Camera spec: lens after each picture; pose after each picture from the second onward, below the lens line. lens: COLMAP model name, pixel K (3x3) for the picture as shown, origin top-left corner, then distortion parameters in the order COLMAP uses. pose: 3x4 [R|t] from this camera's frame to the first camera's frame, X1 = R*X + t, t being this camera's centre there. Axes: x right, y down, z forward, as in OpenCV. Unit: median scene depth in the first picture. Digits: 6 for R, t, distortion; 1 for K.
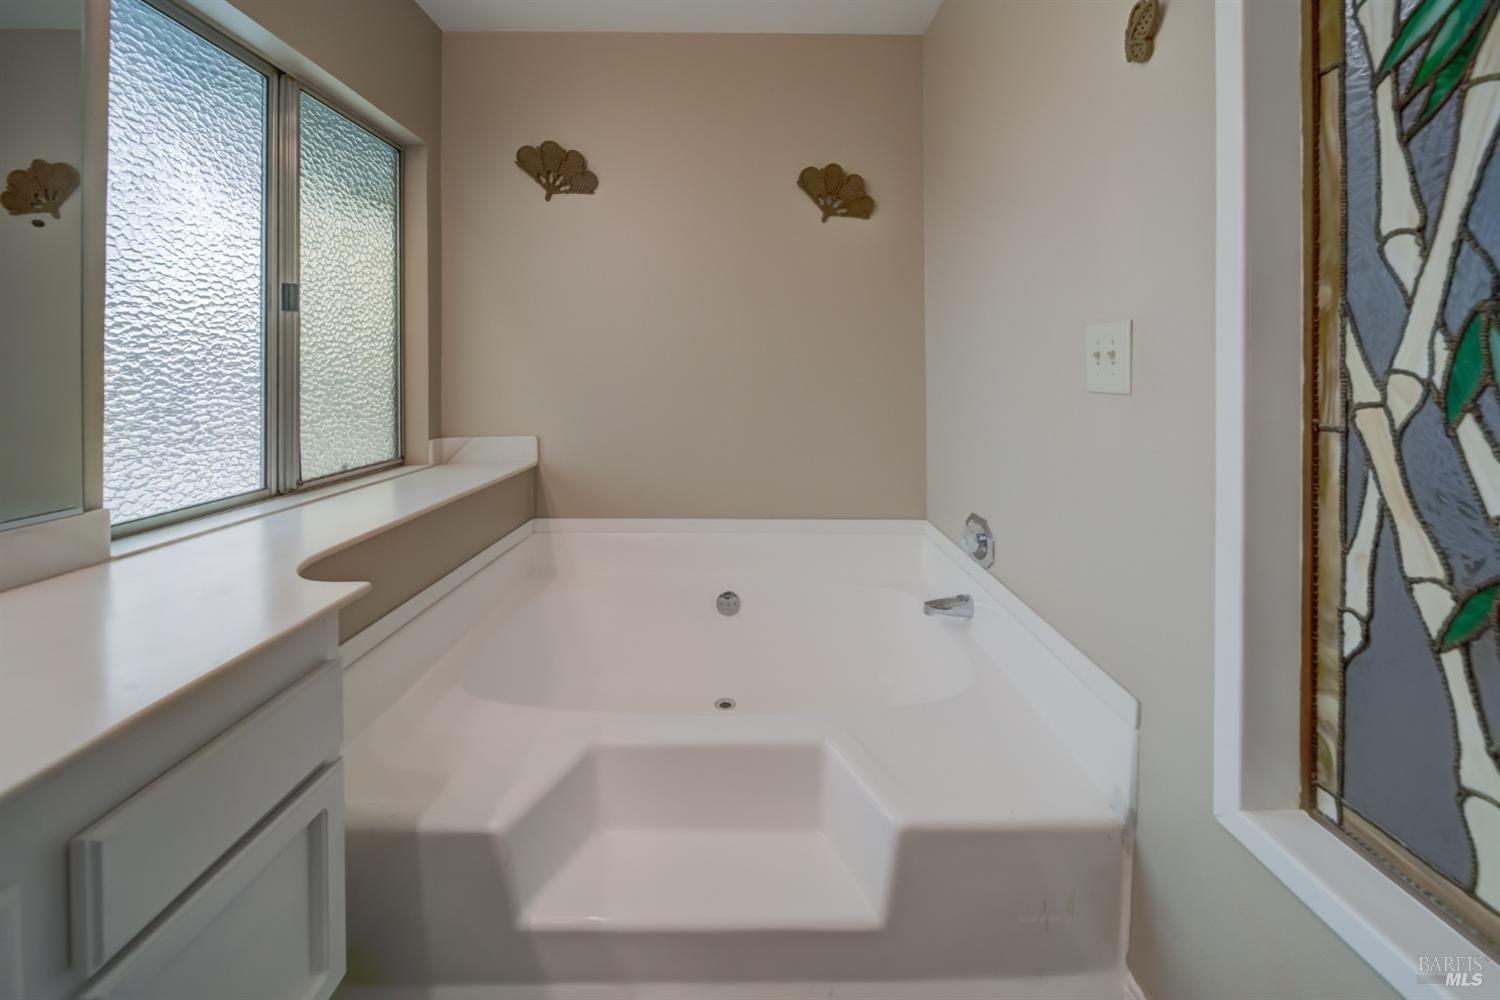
lens RADIAL K [[563.6, 0, 752.7], [0, 563.6, 375.2], [0, 0, 1]] dist [-0.001680, -0.000149]
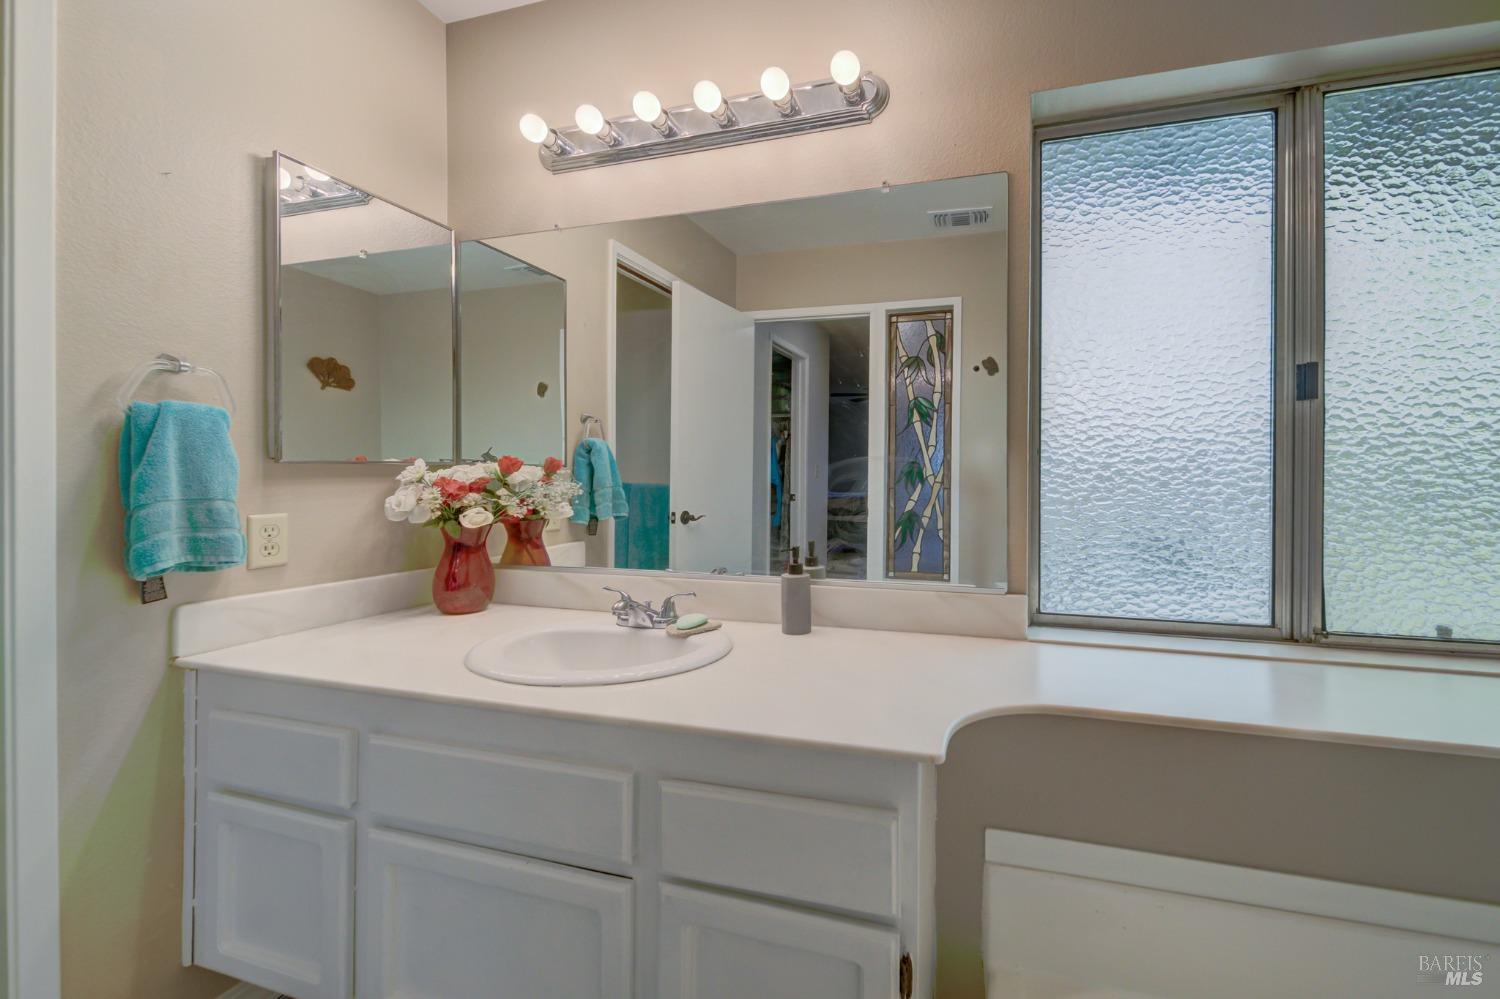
lens RADIAL K [[562.2, 0, 813.6], [0, 562.2, 474.8], [0, 0, 1]] dist [-0.000861, 0.000054]
pose [[-0.251950, 0.004850, -0.967728, 0.070287], [-0.007891, 0.999944, 0.007066, -0.015162], [0.967708, 0.009417, -0.251898, 0.571500]]
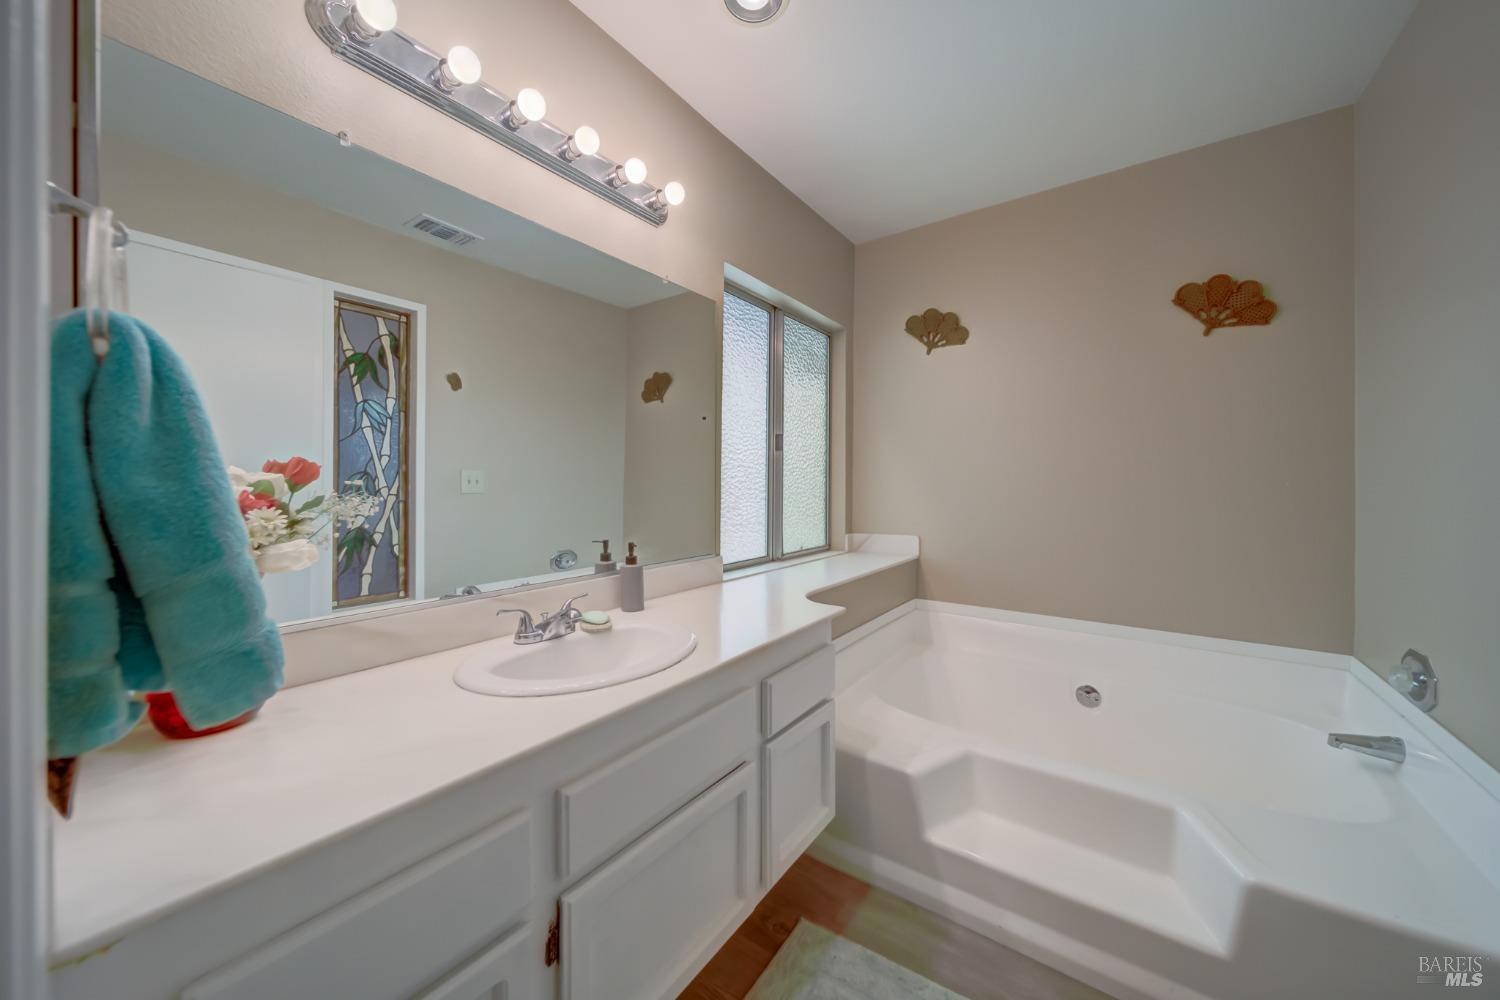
lens RADIAL K [[524.2, 0, 767.3], [0, 524.2, 493.6], [0, 0, 1]] dist [-0.000783, -0.000037]
pose [[0.820226, 0.010203, -0.571948, 0.036247], [-0.003426, 0.999911, 0.012924, -0.007371], [0.572029, -0.008641, 0.820188, -0.298394]]
